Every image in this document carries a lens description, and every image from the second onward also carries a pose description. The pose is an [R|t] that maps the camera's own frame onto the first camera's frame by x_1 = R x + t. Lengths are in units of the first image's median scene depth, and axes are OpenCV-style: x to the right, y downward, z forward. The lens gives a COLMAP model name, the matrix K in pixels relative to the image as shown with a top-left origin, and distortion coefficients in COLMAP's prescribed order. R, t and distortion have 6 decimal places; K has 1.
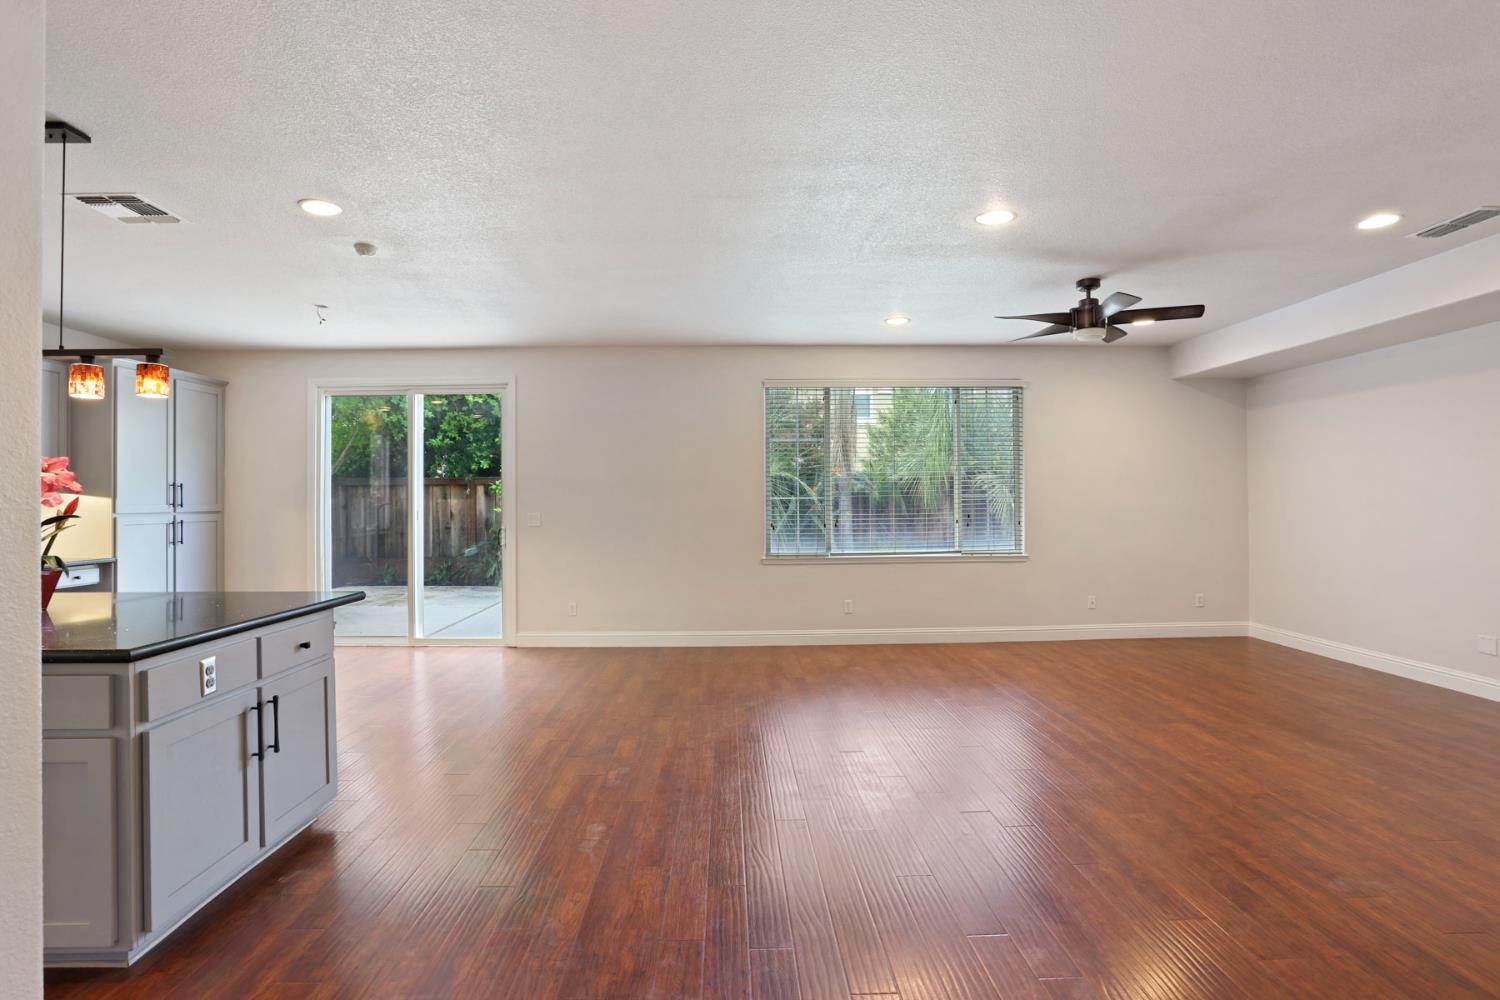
lens RADIAL K [[734.4, 0, 750.0], [0, 734.4, 500.0], [0, 0, 1]] dist [-0.068665, 0.030281]
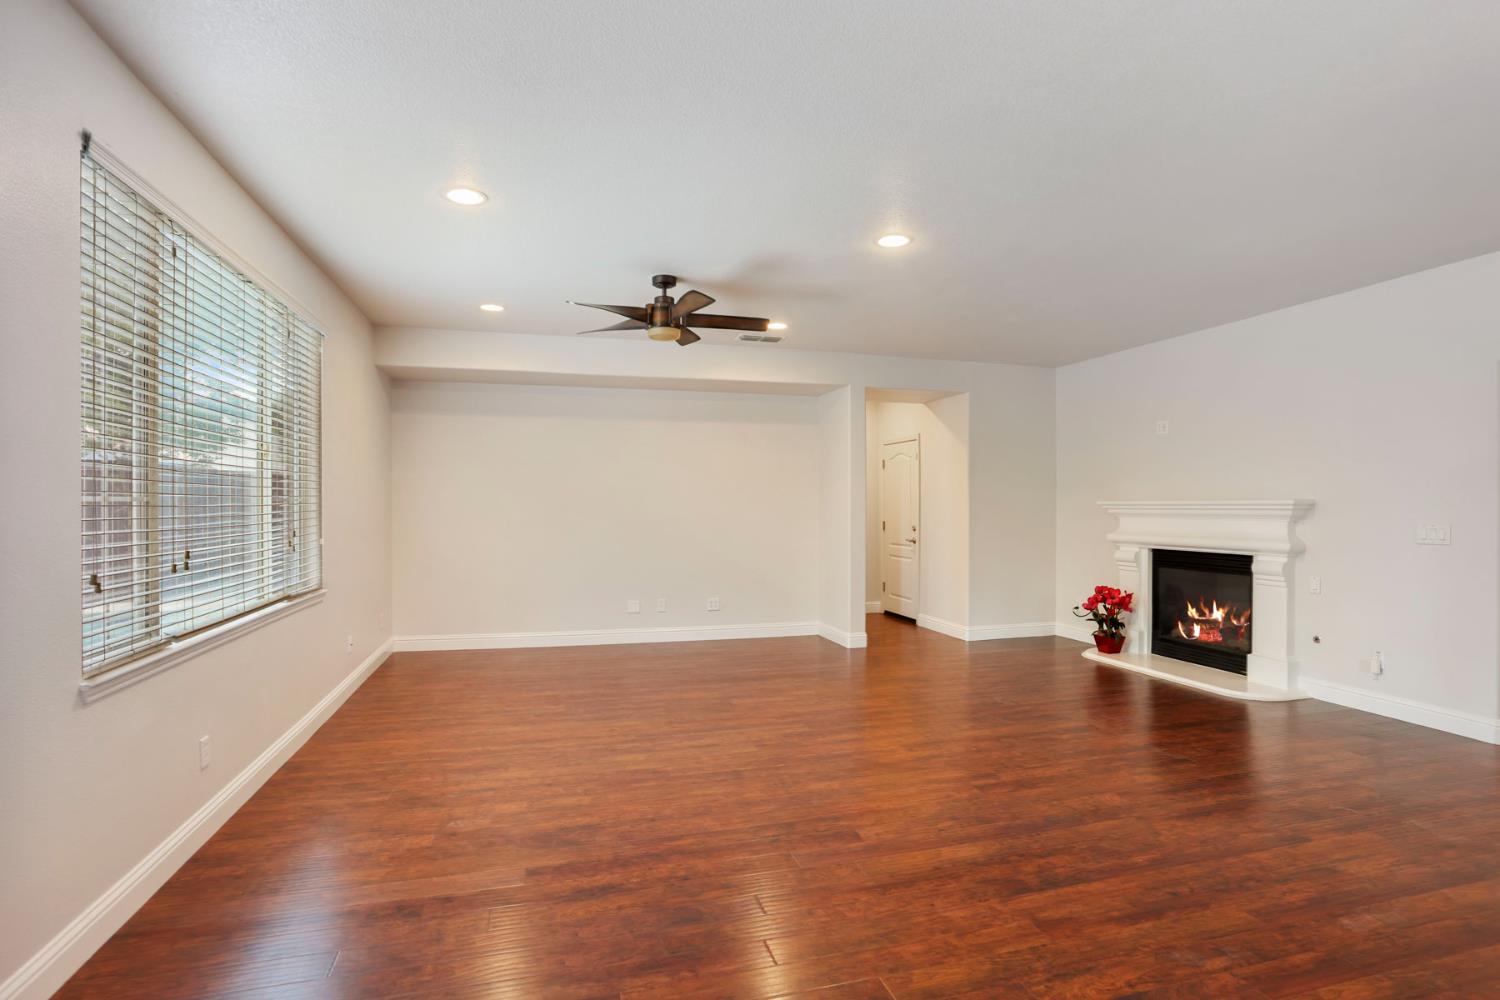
lens RADIAL K [[734.4, 0, 750.0], [0, 734.4, 500.0], [0, 0, 1]] dist [-0.068665, 0.030281]
pose [[-0.239866, 0.010937, 0.970744, -0.454798], [-0.004968, 0.999910, -0.012494, 0.001905], [-0.970793, -0.007820, -0.239790, 1.028596]]
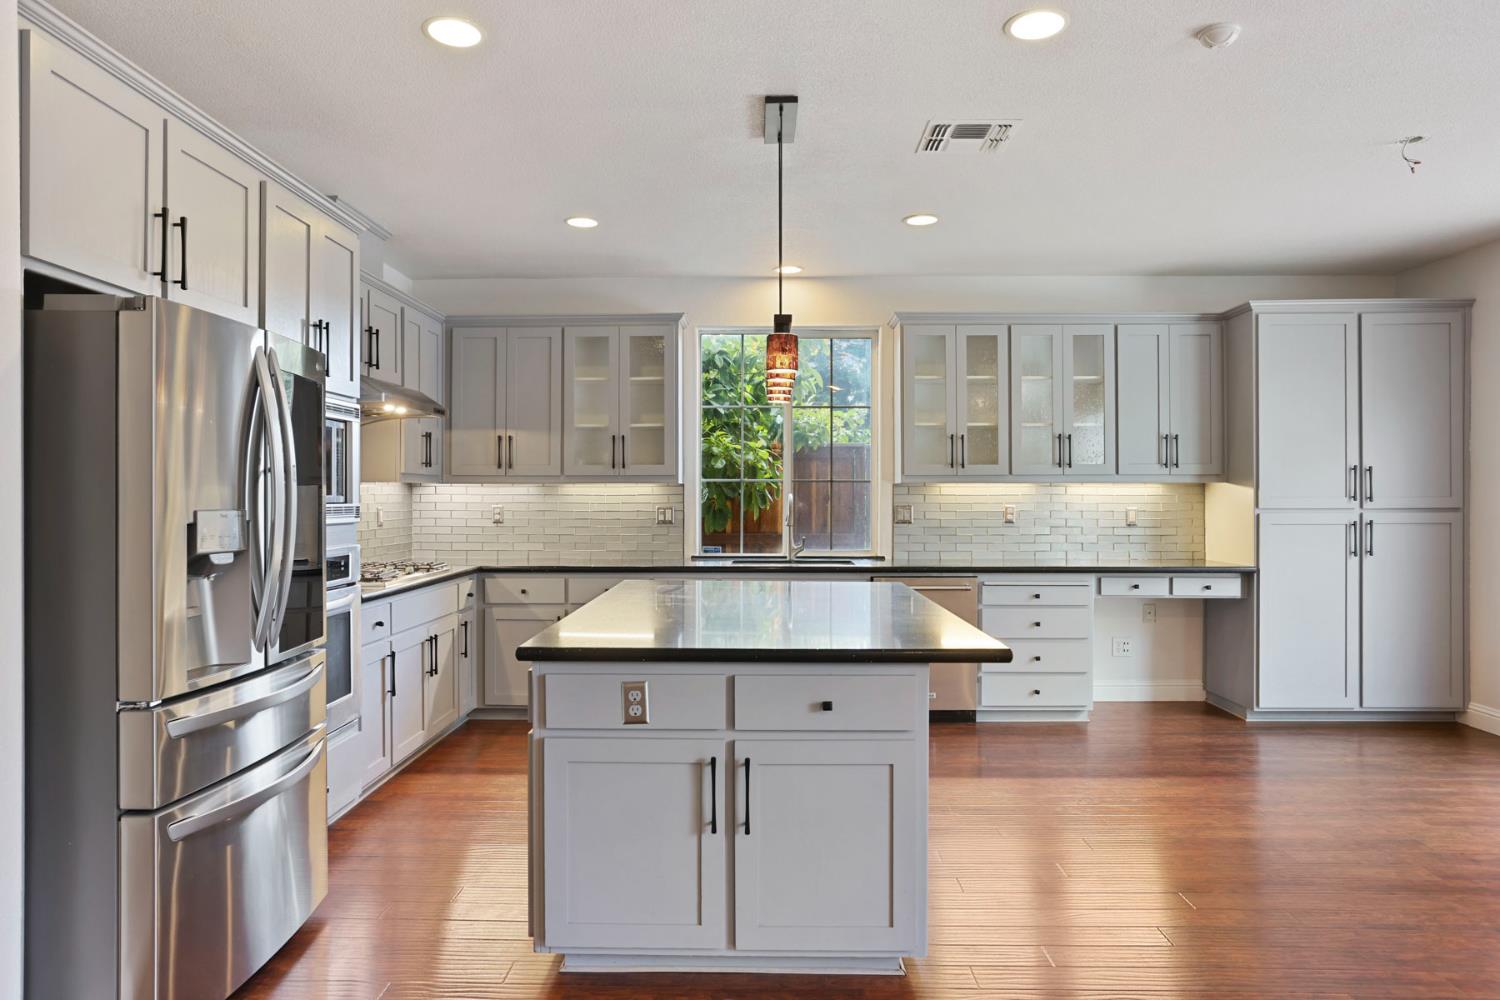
lens RADIAL K [[972.7, 0, 750.0], [0, 972.7, 500.0], [0, 0, 1]] dist [-0.011437, -0.000364]
pose [[-0.036865, 0.006976, -0.999296, 0.167346], [0.003979, 0.999969, 0.006834, 0.000584], [0.999312, -0.003725, -0.036892, 0.516607]]
